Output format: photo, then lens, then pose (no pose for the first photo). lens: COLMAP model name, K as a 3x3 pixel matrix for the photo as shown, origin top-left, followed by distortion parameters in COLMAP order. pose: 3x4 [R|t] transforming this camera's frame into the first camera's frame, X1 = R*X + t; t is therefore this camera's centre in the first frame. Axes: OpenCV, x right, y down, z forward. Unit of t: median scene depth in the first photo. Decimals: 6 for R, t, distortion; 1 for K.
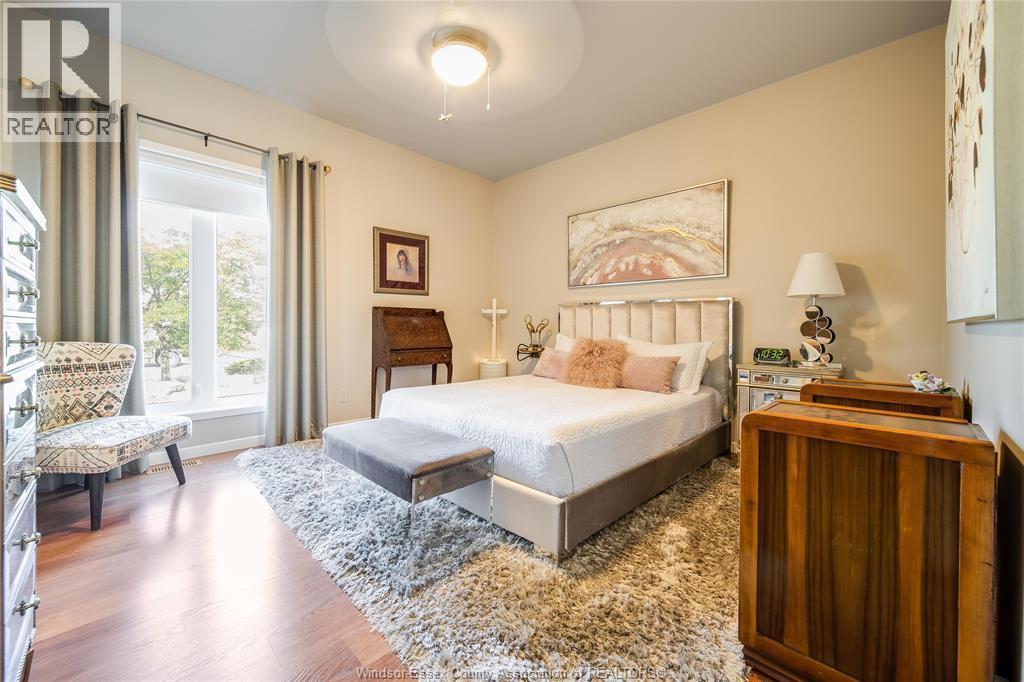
lens RADIAL K [[394.9, 0, 511.8], [0, 394.9, 329.1], [0, 0, 1]] dist [-0.000141, -0.000046]
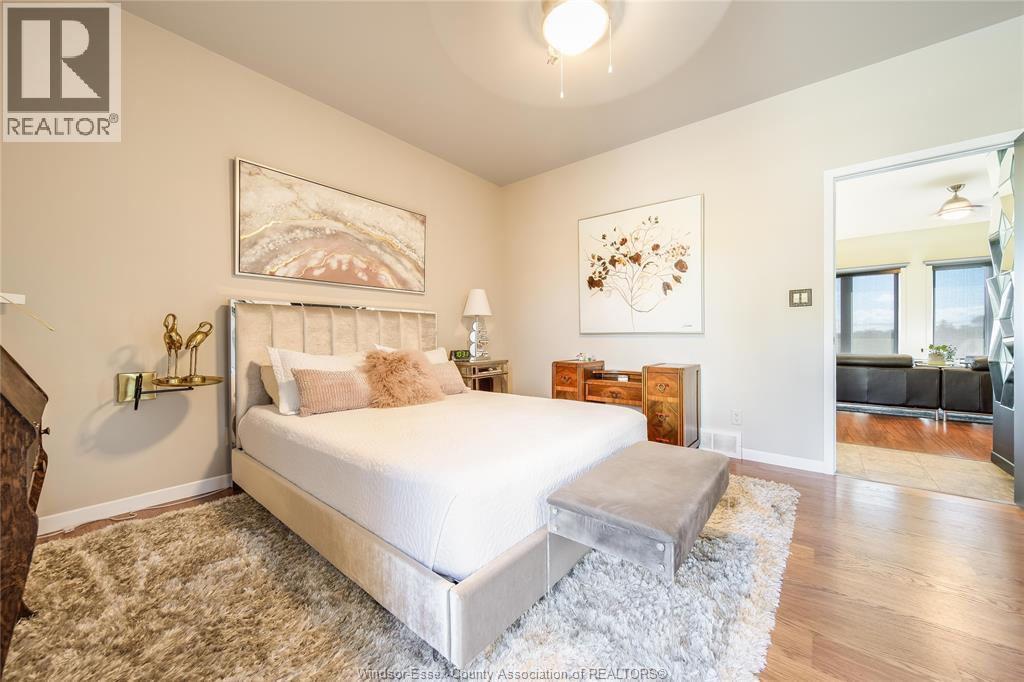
lens RADIAL K [[378.0, 0, 512.0], [0, 378.0, 341.0], [0, 0, 1]] dist [-0.000355, -0.000037]
pose [[-0.080704, -0.021685, 0.996502, -0.557767], [0.008148, 0.999716, 0.022414, -0.010163], [-0.996705, 0.009929, -0.080504, 0.704341]]
